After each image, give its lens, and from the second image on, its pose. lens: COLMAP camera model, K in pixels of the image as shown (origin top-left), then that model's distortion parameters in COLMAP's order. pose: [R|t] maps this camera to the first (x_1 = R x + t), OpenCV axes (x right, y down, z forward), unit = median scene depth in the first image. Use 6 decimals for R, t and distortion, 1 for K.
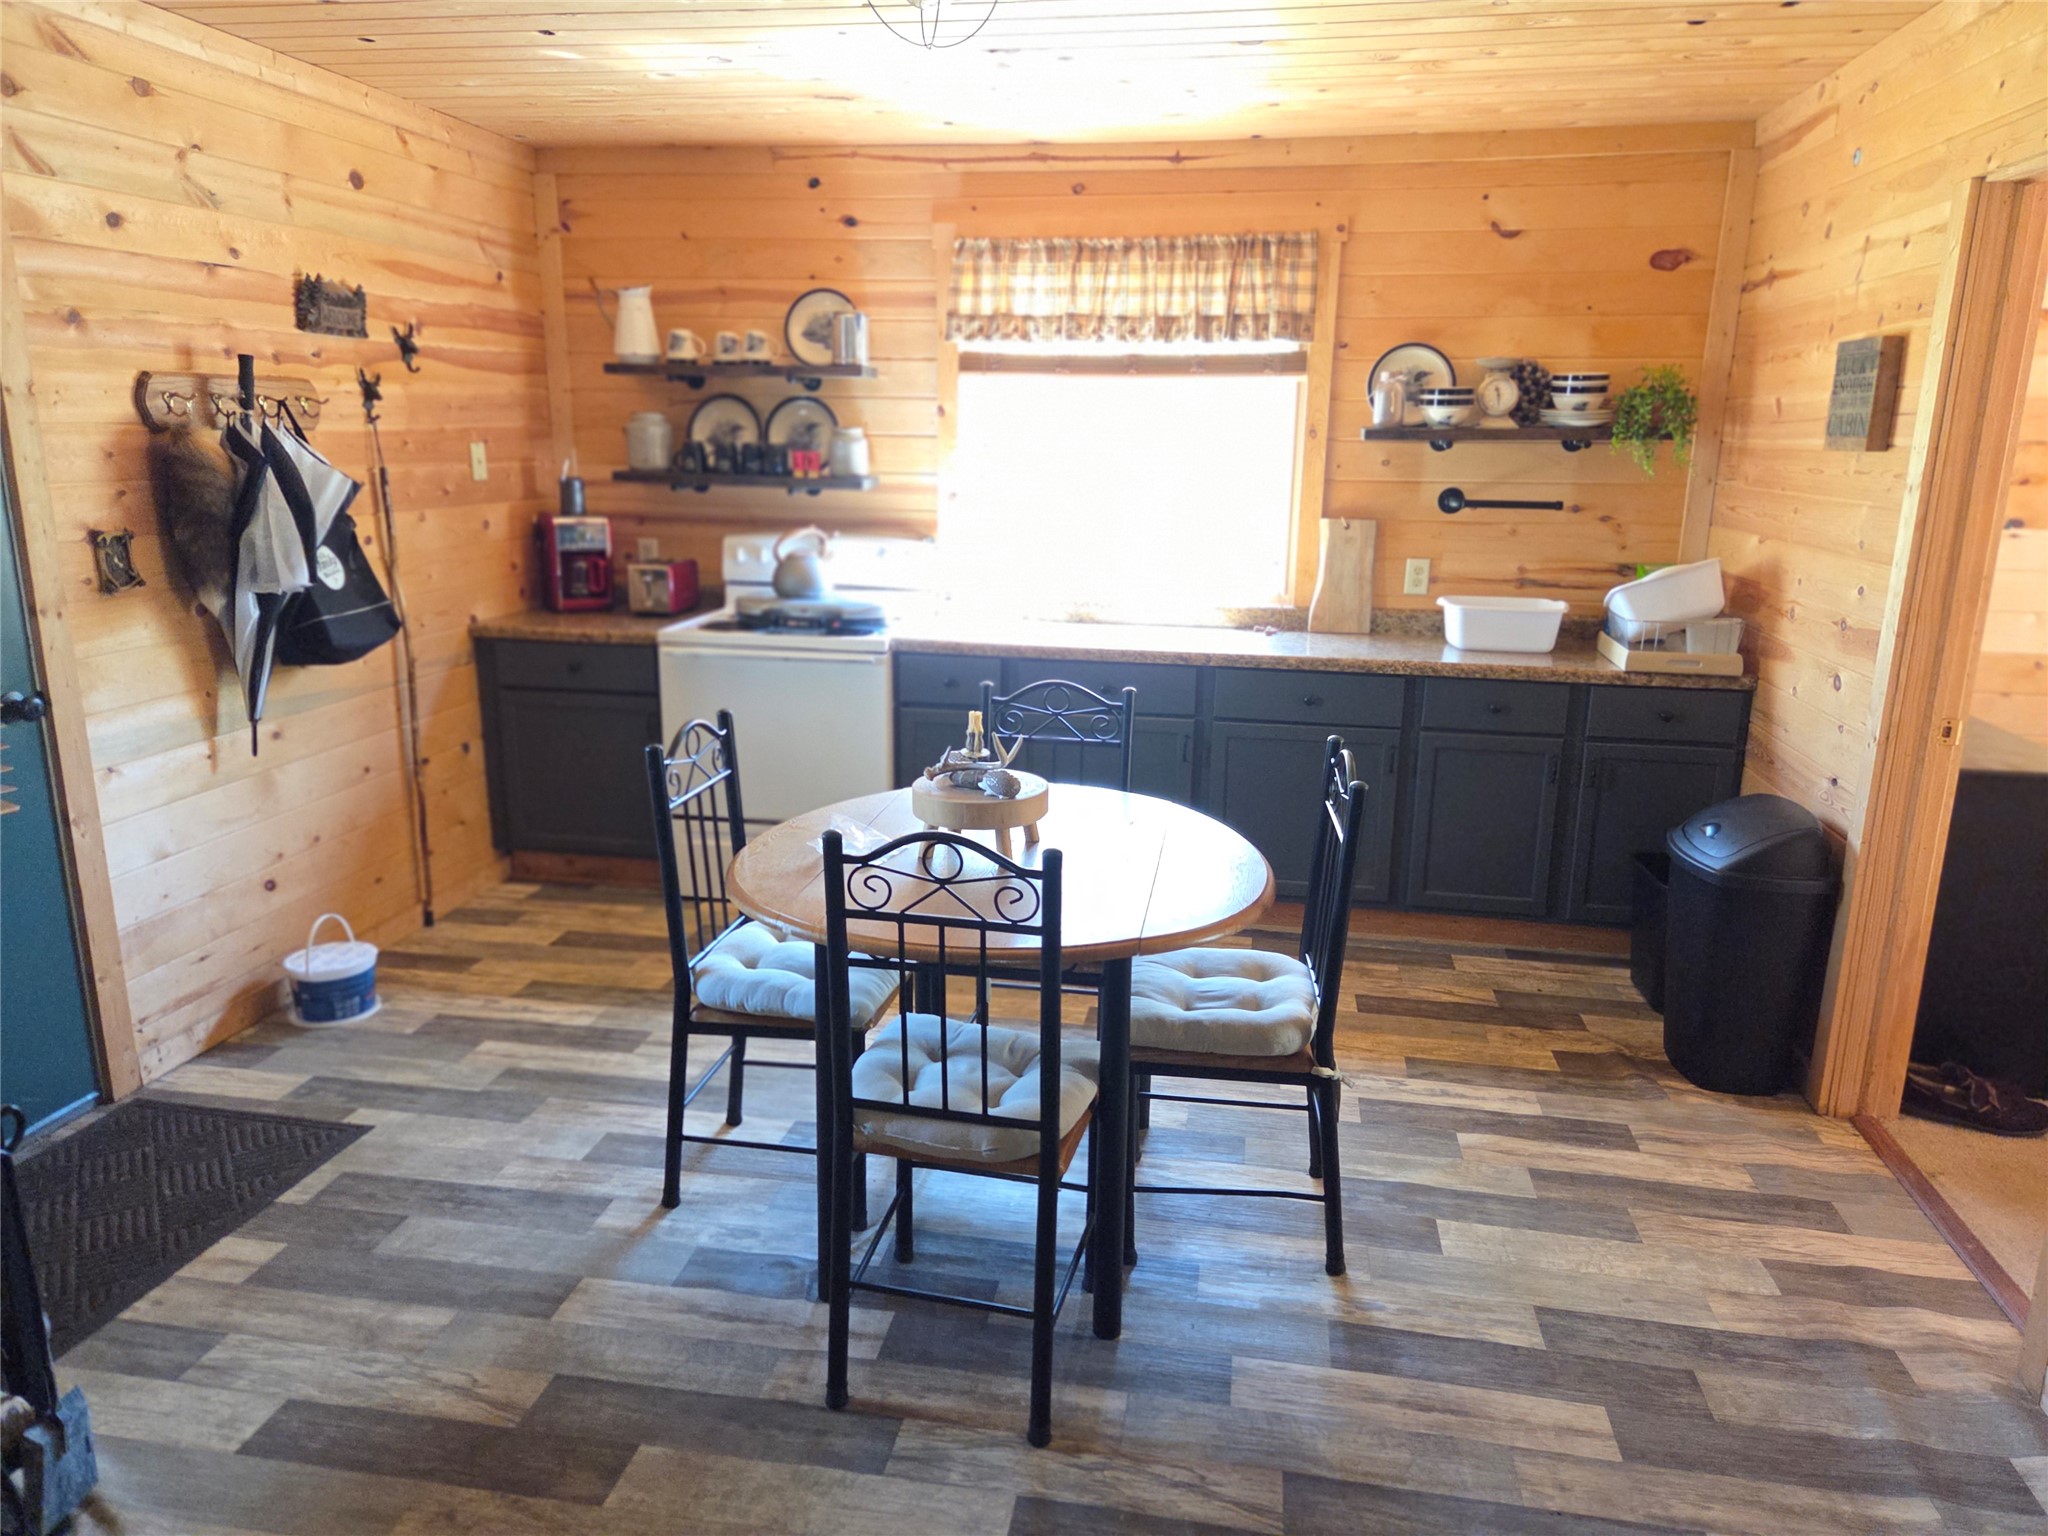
lens RADIAL K [[1382.0, 0, 1024.0], [0, 1382.0, 768.0], [0, 0, 1]] dist [0.095163, -0.075738]
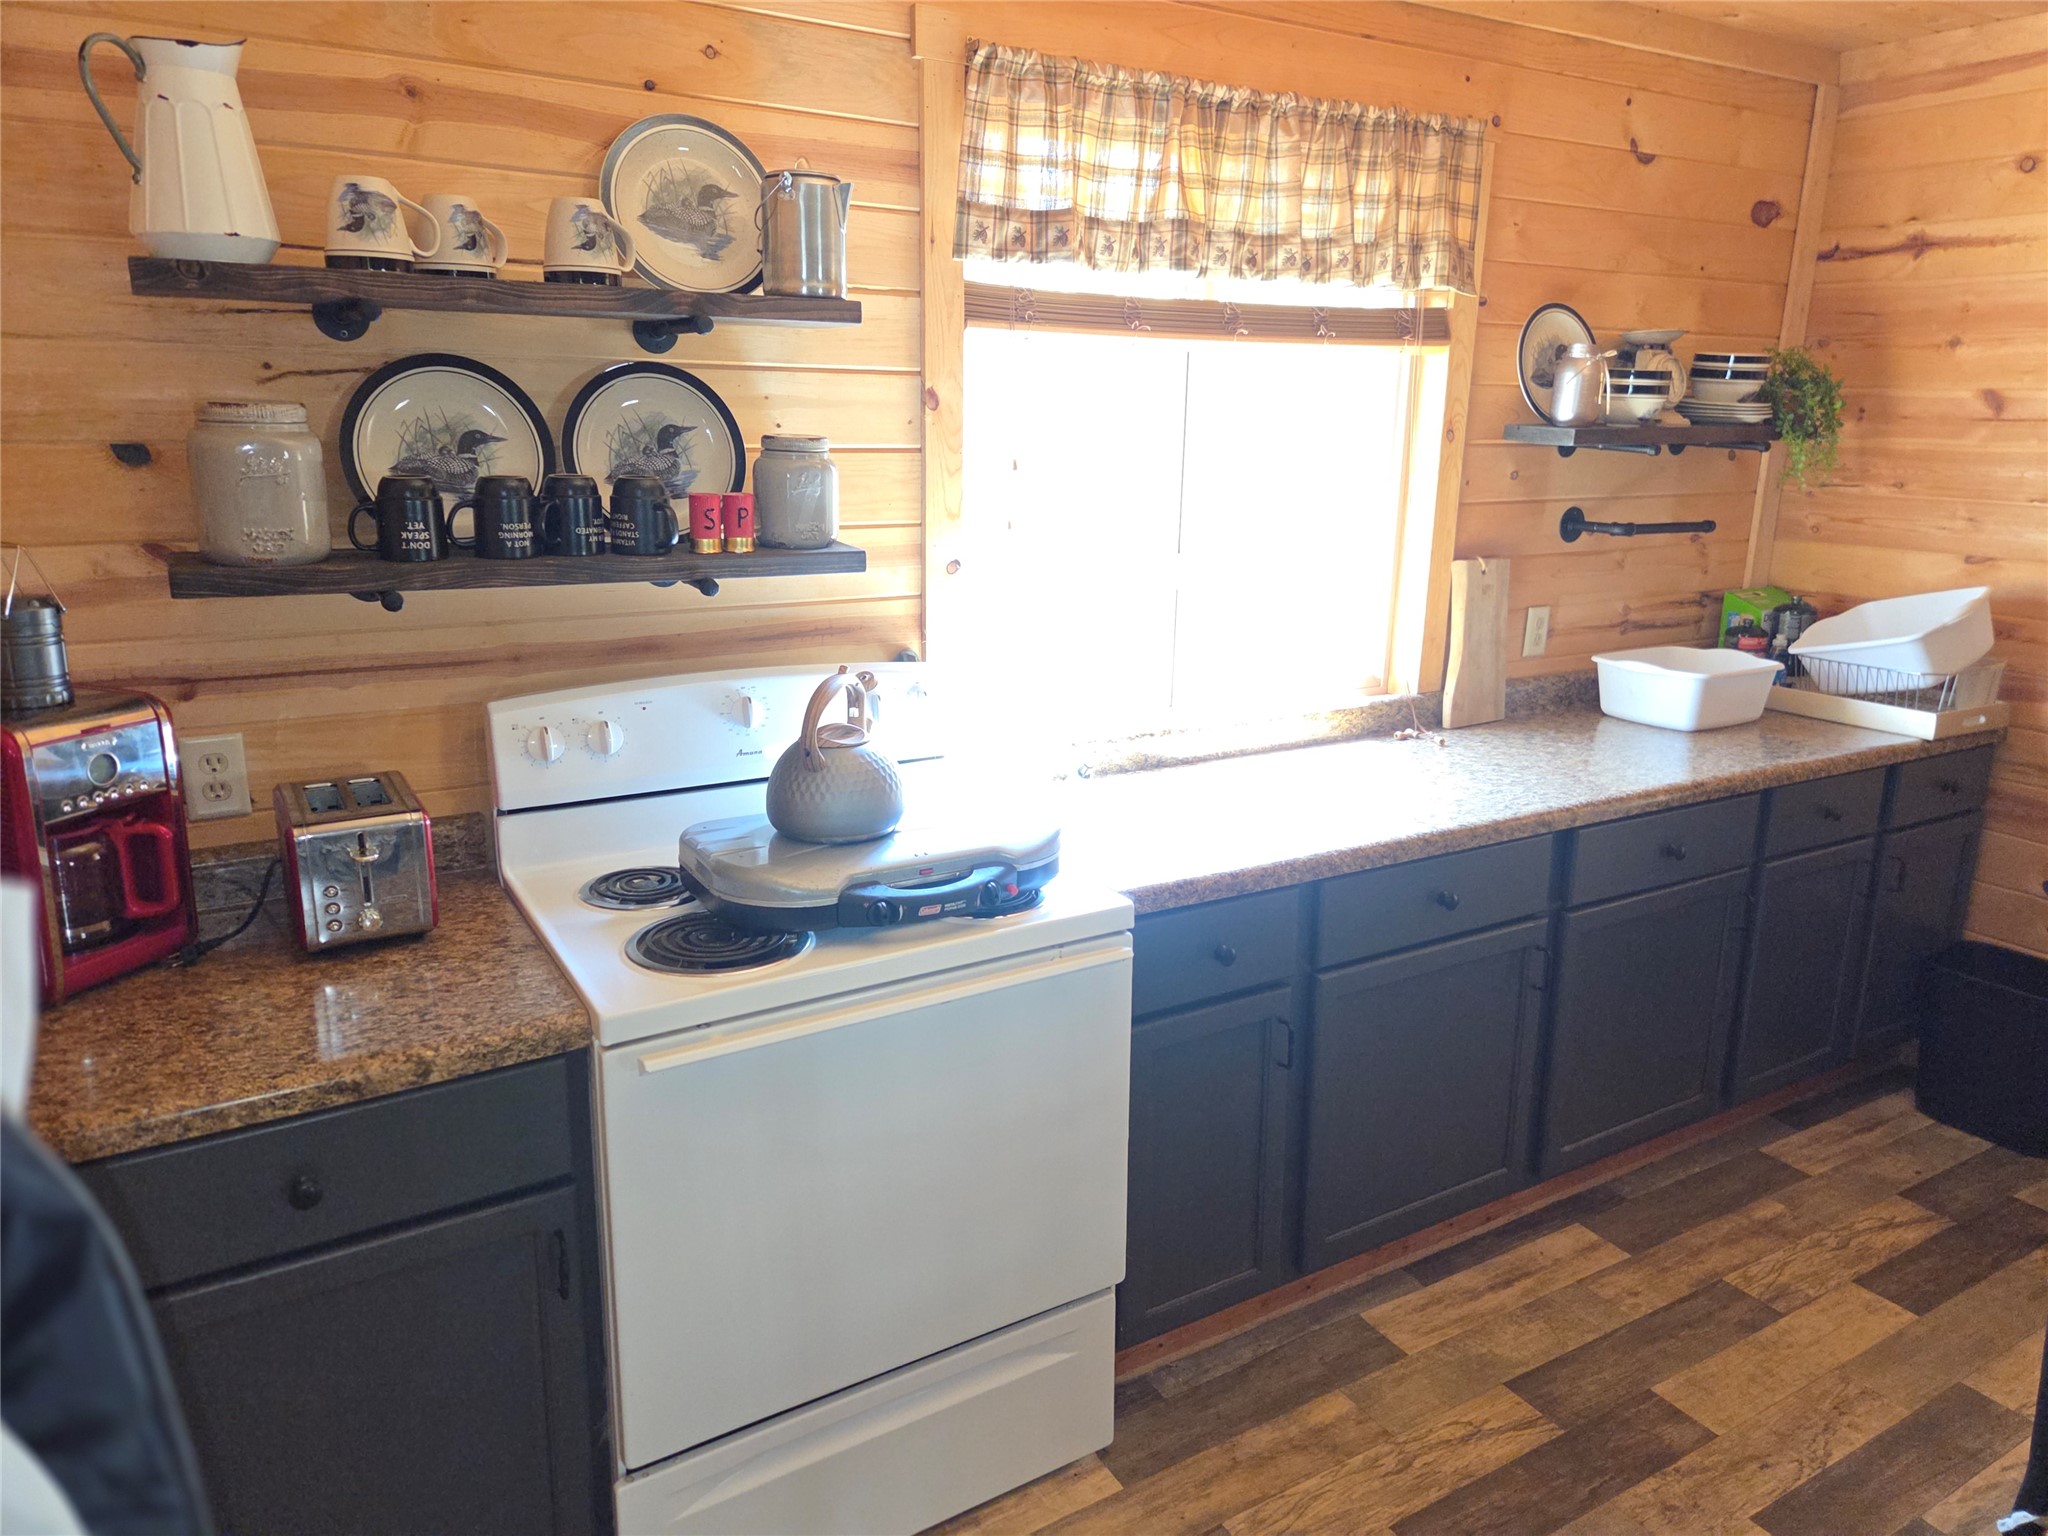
lens RADIAL K [[1373.0, 0, 1030.0], [0, 1373.0, 755.3], [0, 0, 1]] dist [0.088054, -0.077693]
pose [[0.751824, -0.164078, 0.638623, -0.385777], [0.155095, 0.985375, 0.070580, -0.167571], [-0.640863, 0.045984, 0.766277, 0.631065]]
